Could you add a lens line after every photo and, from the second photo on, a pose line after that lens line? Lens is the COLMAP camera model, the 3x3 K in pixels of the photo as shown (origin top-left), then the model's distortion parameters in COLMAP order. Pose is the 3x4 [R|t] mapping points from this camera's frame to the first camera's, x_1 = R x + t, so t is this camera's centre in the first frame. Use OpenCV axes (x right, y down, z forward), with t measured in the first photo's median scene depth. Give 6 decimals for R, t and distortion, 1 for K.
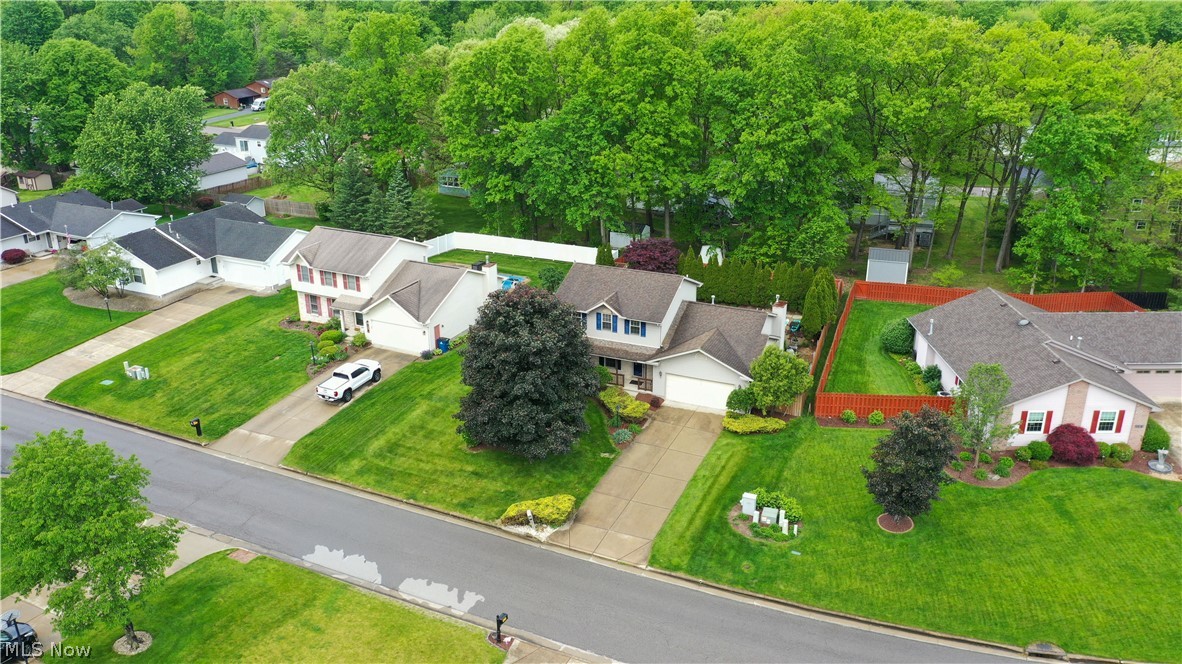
lens RADIAL K [[920.1, 0, 594.0], [0, 920.1, 328.4], [0, 0, 1]] dist [-0.017831, 0.001294]
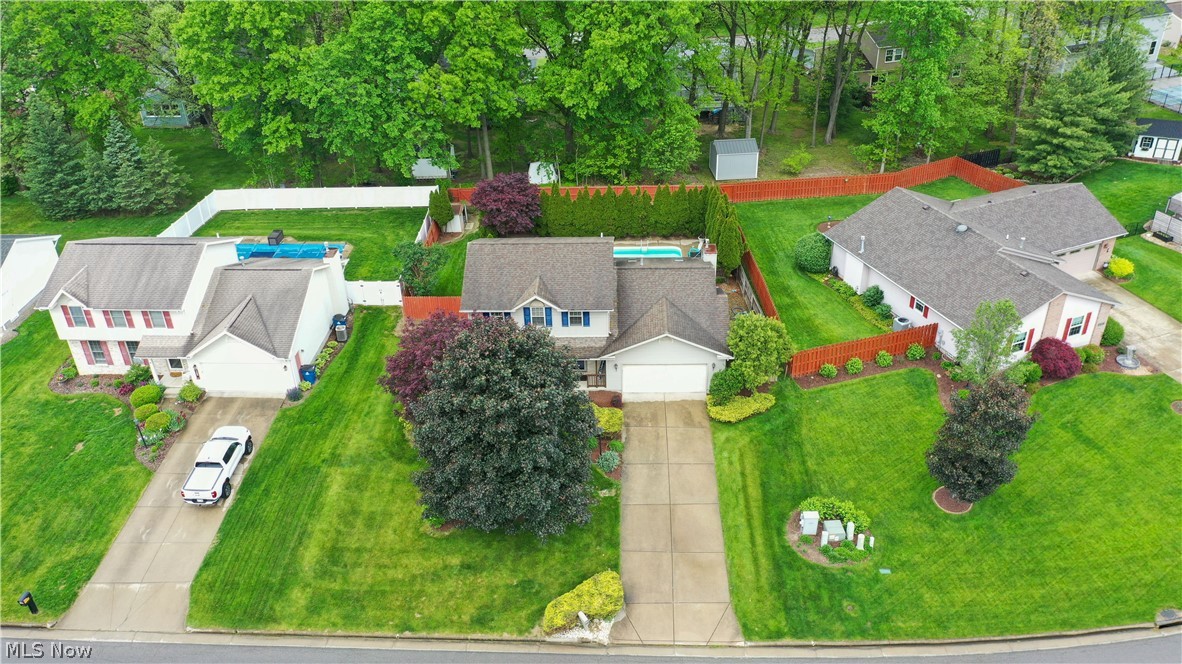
lens RADIAL K [[920.1, 0, 586.1], [0, 920.1, 329.2], [0, 0, 1]] dist [-0.017831, 0.001294]
pose [[0.924458, -0.215470, 0.314563, -0.202272], [0.157745, 0.967232, 0.198944, -0.149096], [-0.347122, -0.134295, 0.928155, 0.231828]]
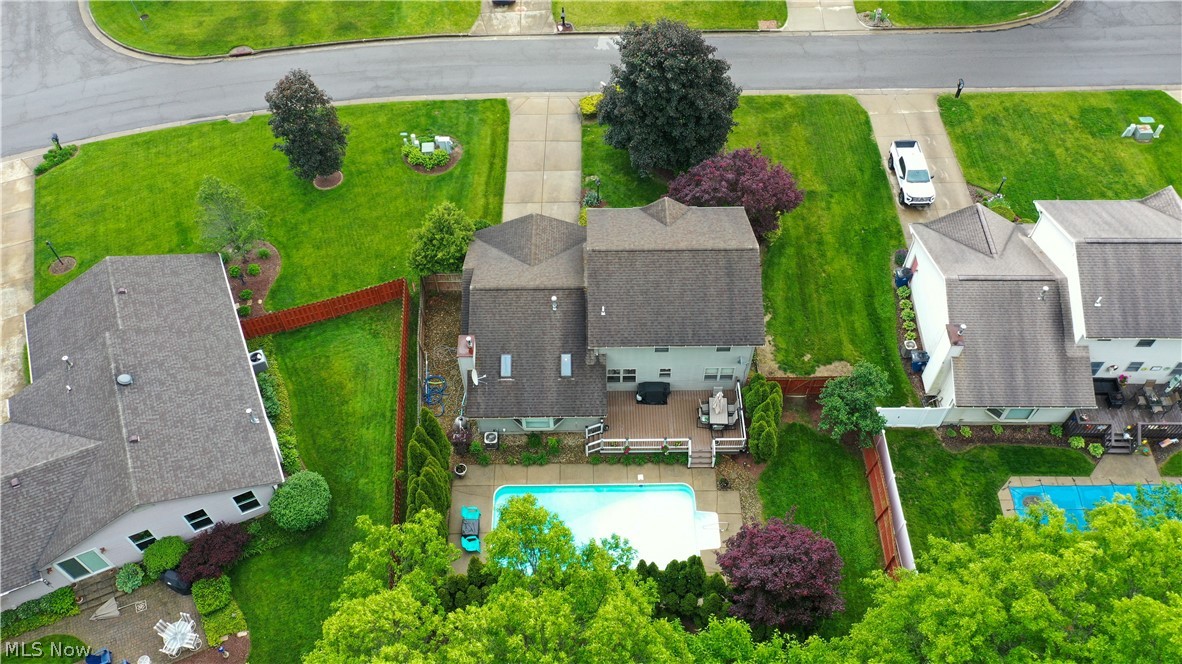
lens RADIAL K [[920.1, 0, 587.3], [0, 920.1, 332.2], [0, 0, 1]] dist [-0.017831, 0.001294]
pose [[-0.907890, 0.345662, -0.237178, 0.290392], [-0.136867, 0.290361, 0.947079, -0.708240], [0.396236, 0.892305, -0.216306, 1.217220]]
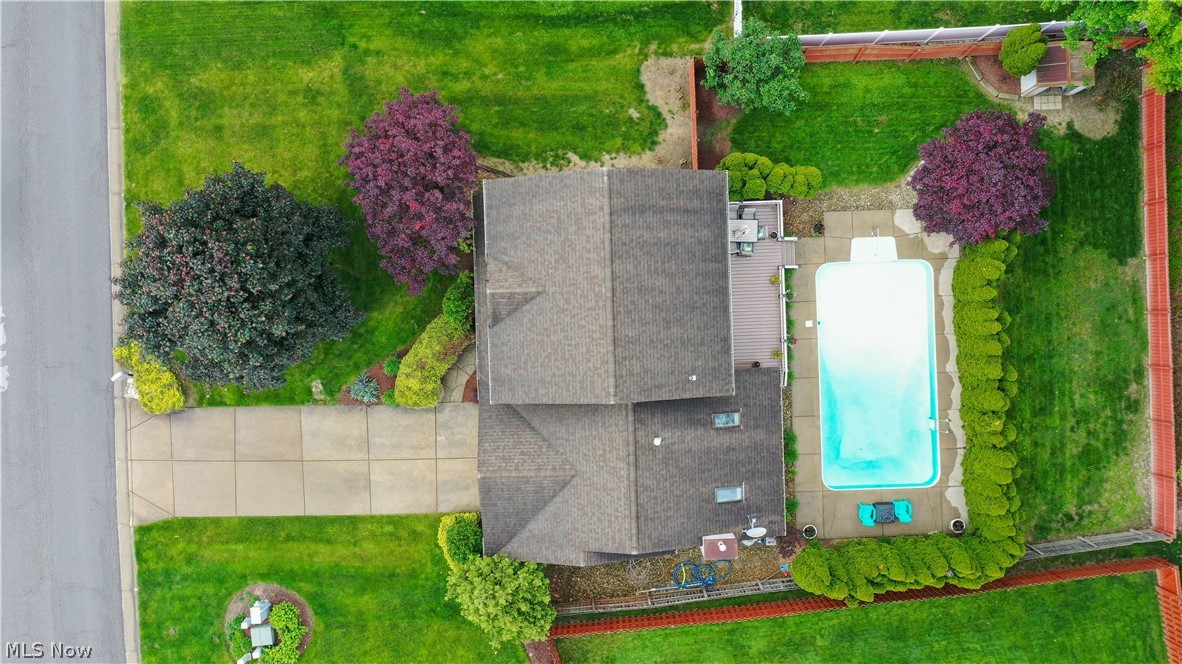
lens RADIAL K [[920.1, 0, 591.8], [0, 920.1, 328.7], [0, 0, 1]] dist [-0.017831, 0.001294]
pose [[0.442426, 0.896577, 0.020241, 0.046586], [-0.326862, 0.140194, 0.934616, -0.538729], [0.835117, -0.420114, 0.355082, 0.831600]]
